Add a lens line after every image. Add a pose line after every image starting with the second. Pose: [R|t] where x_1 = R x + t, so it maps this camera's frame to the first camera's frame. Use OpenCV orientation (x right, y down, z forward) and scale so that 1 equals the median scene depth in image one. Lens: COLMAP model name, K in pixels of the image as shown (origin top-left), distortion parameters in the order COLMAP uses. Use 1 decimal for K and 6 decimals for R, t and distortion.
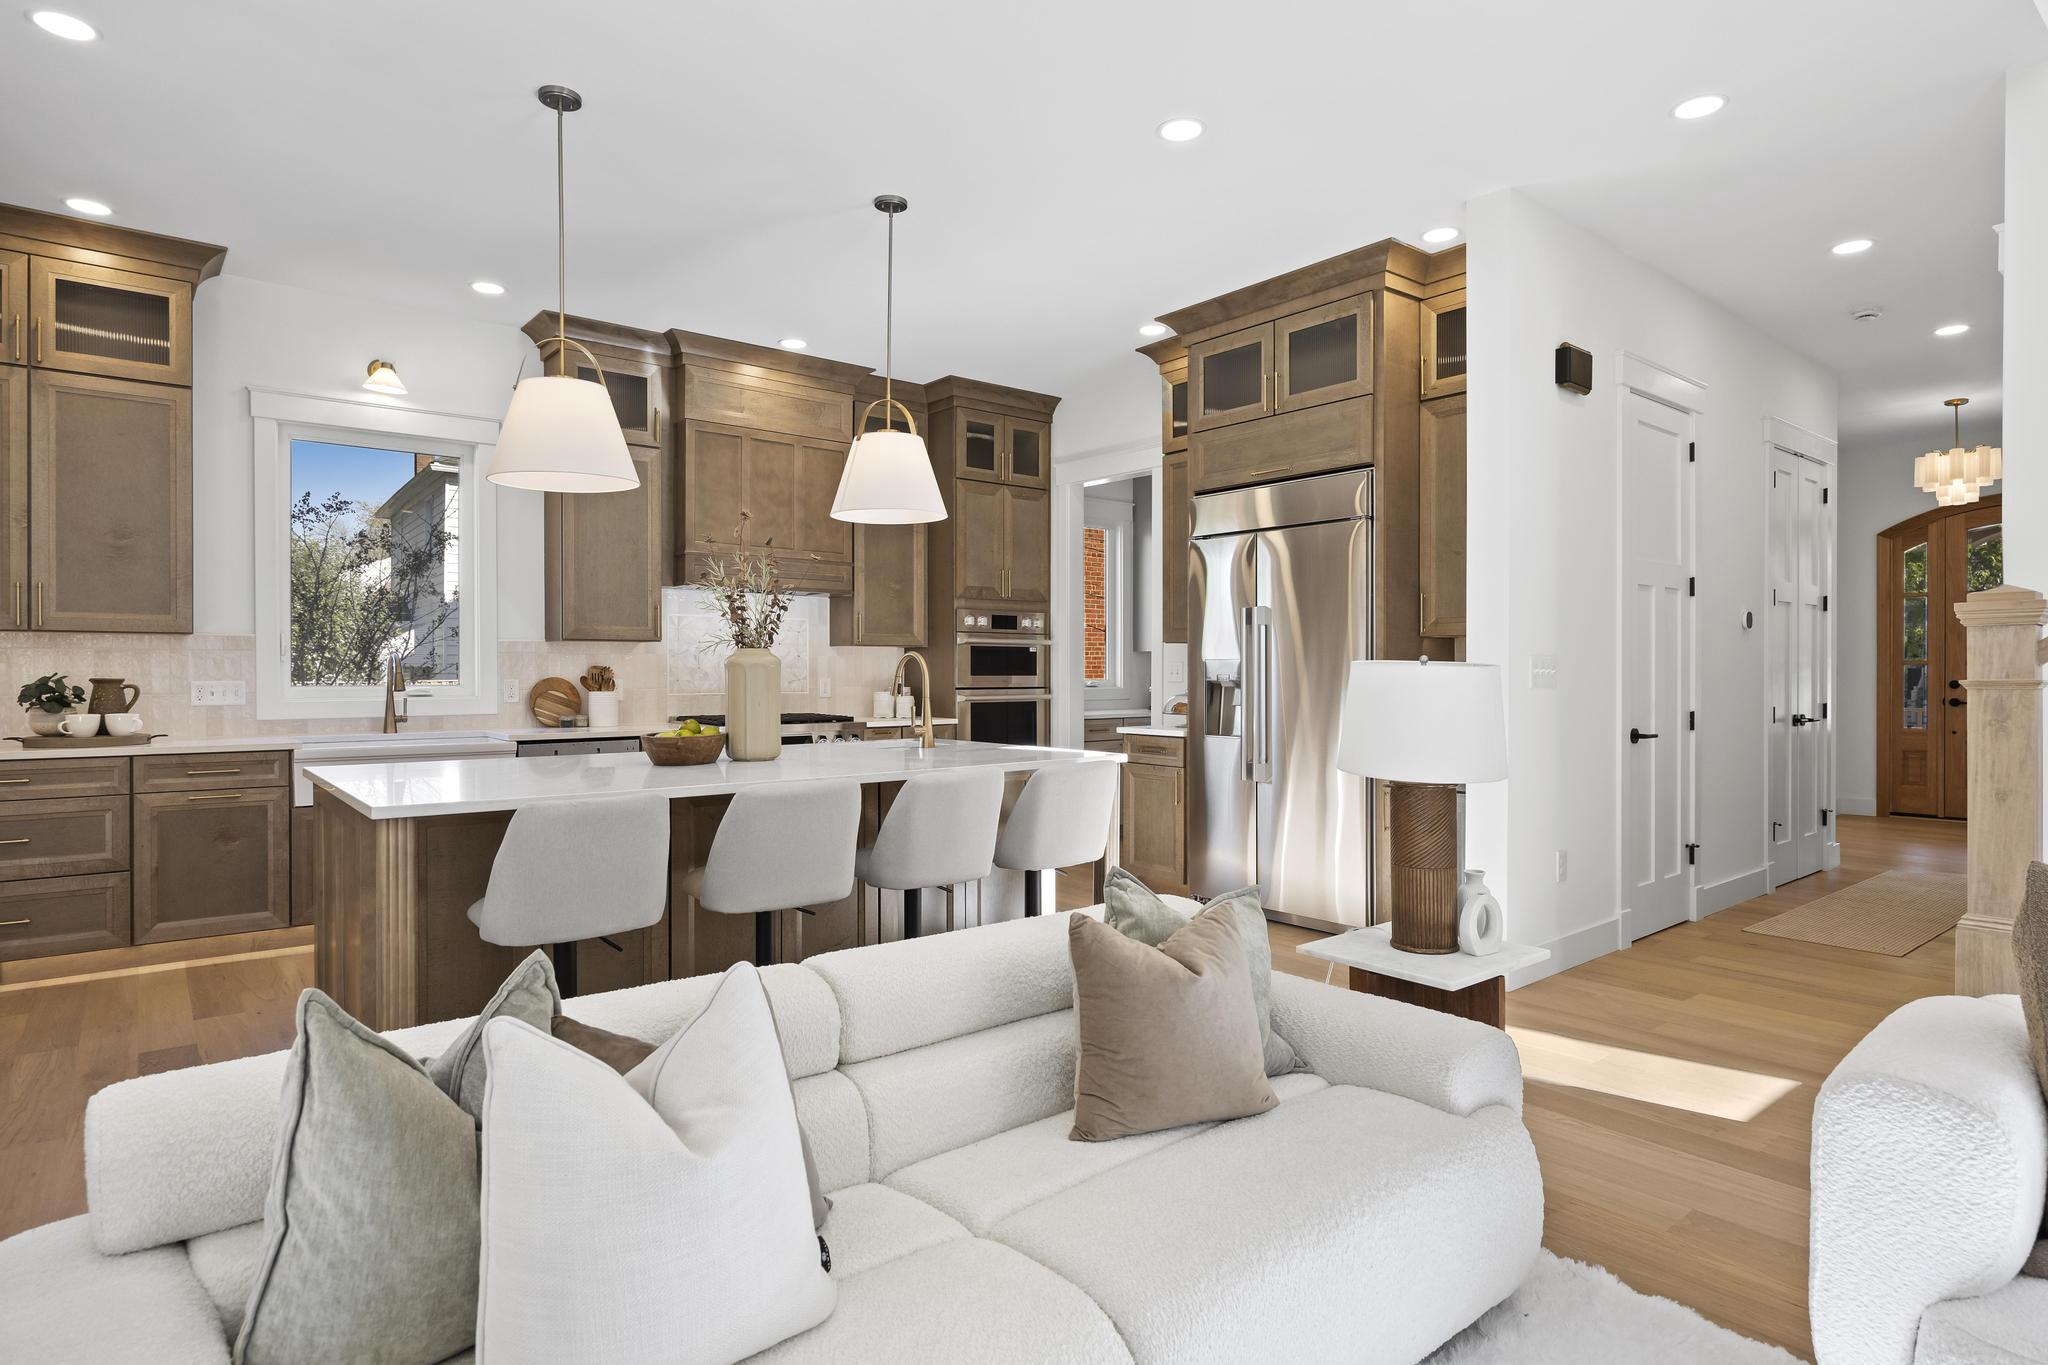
lens RADIAL K [[1092.8, 0, 1027.5], [0, 1092.8, 680.1], [0, 0, 1]] dist [-0.009771, 0.002831]
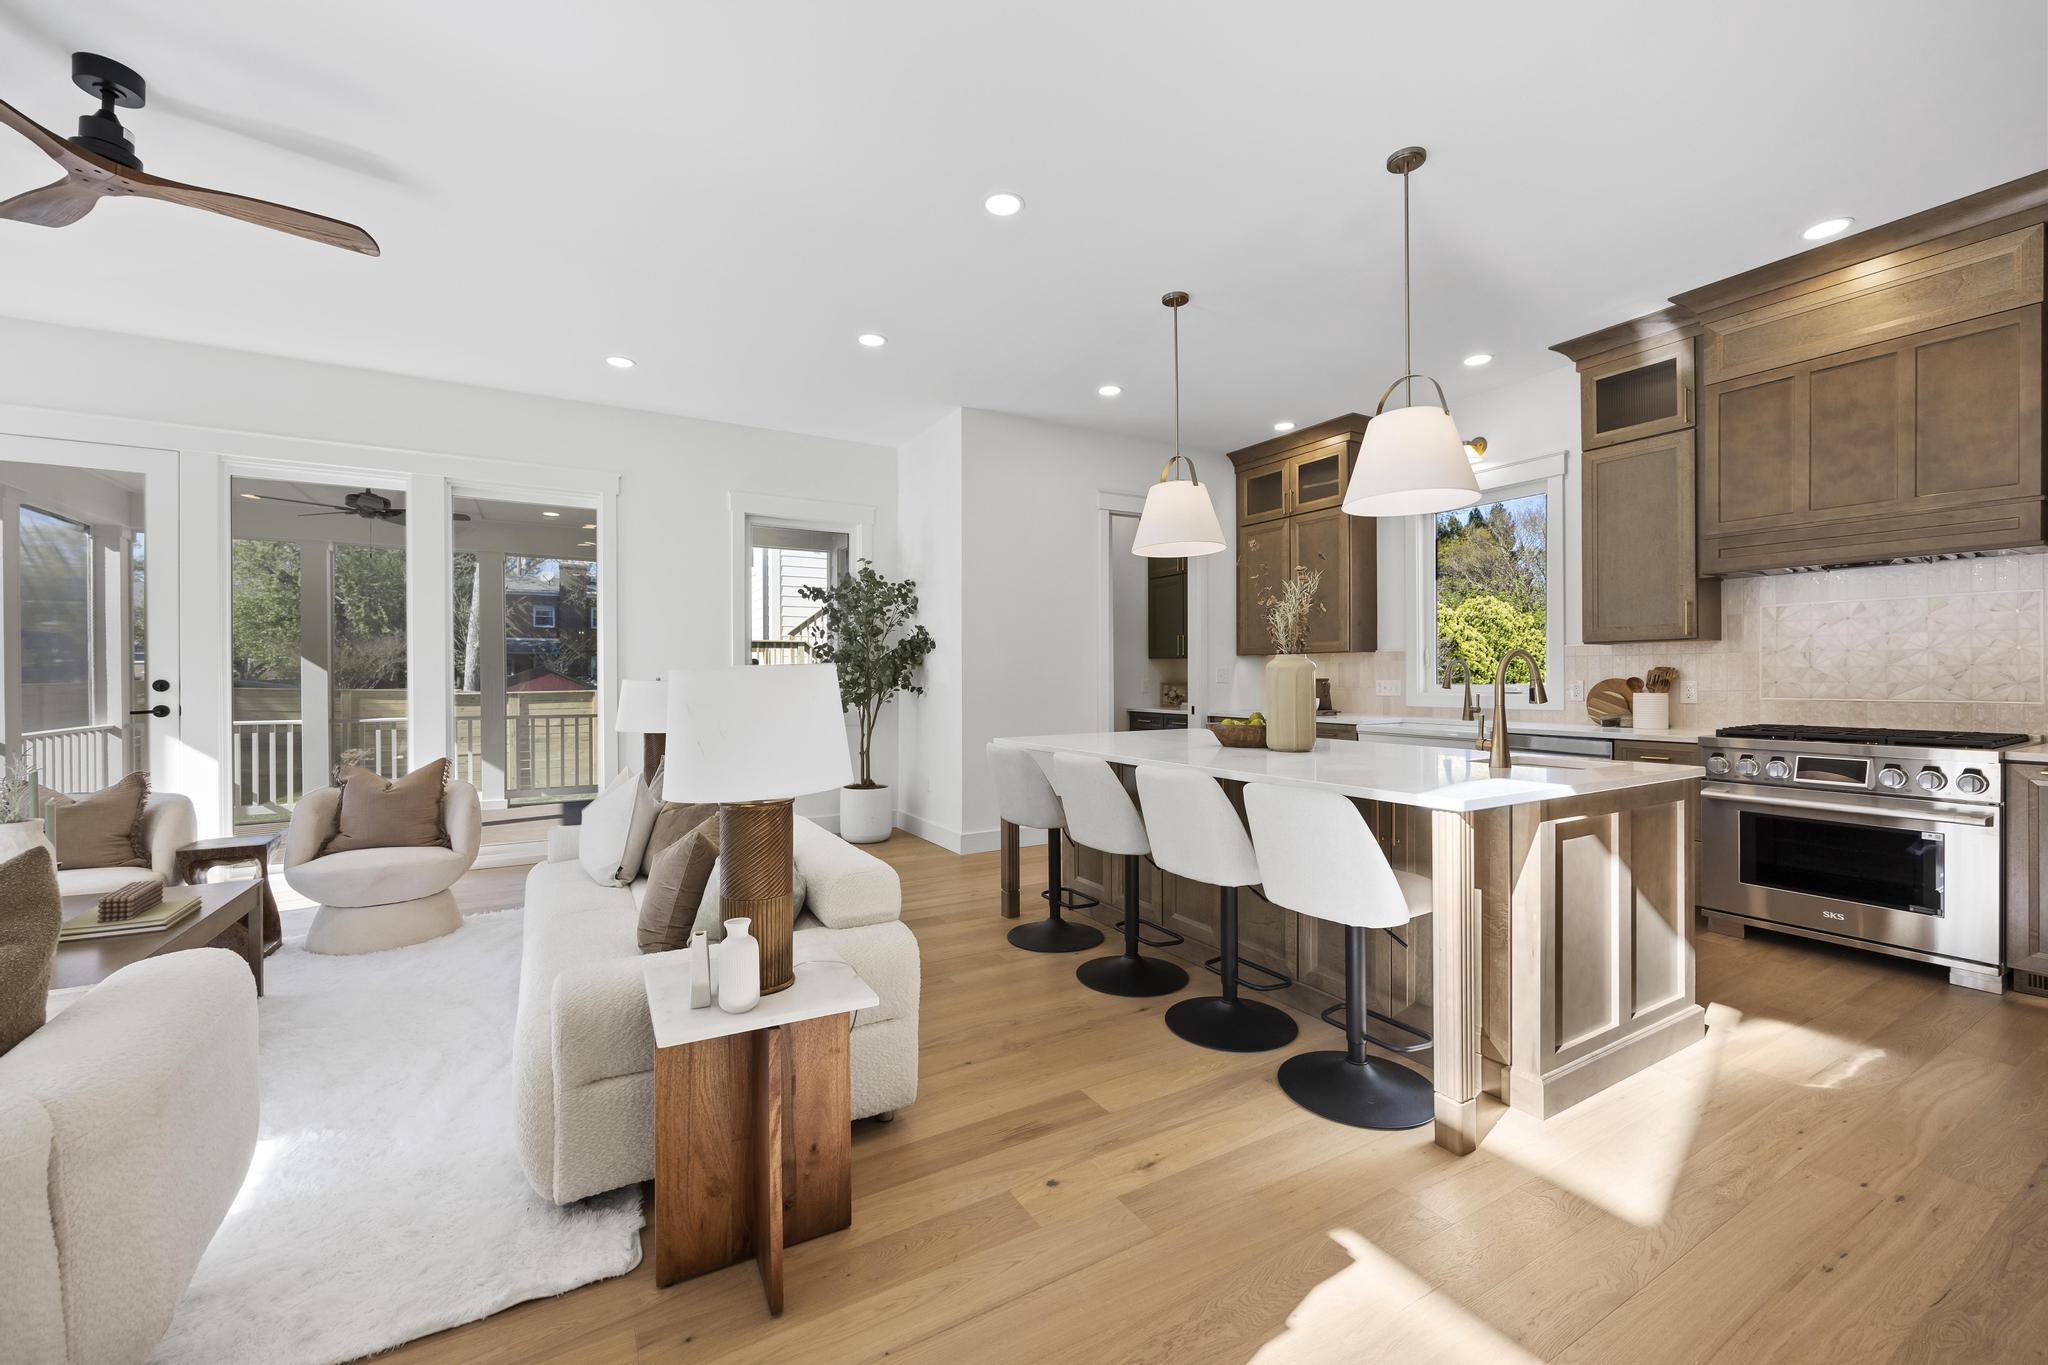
lens RADIAL K [[825.1, 0, 1014.3], [0, 825.1, 678.3], [0, 0, 1]] dist [-0.000263, -0.000883]
pose [[-0.153338, 0.002818, -0.988170, 0.429837], [-0.004324, 0.999984, 0.003523, -0.002843], [0.988164, 0.004813, -0.153323, 0.546043]]
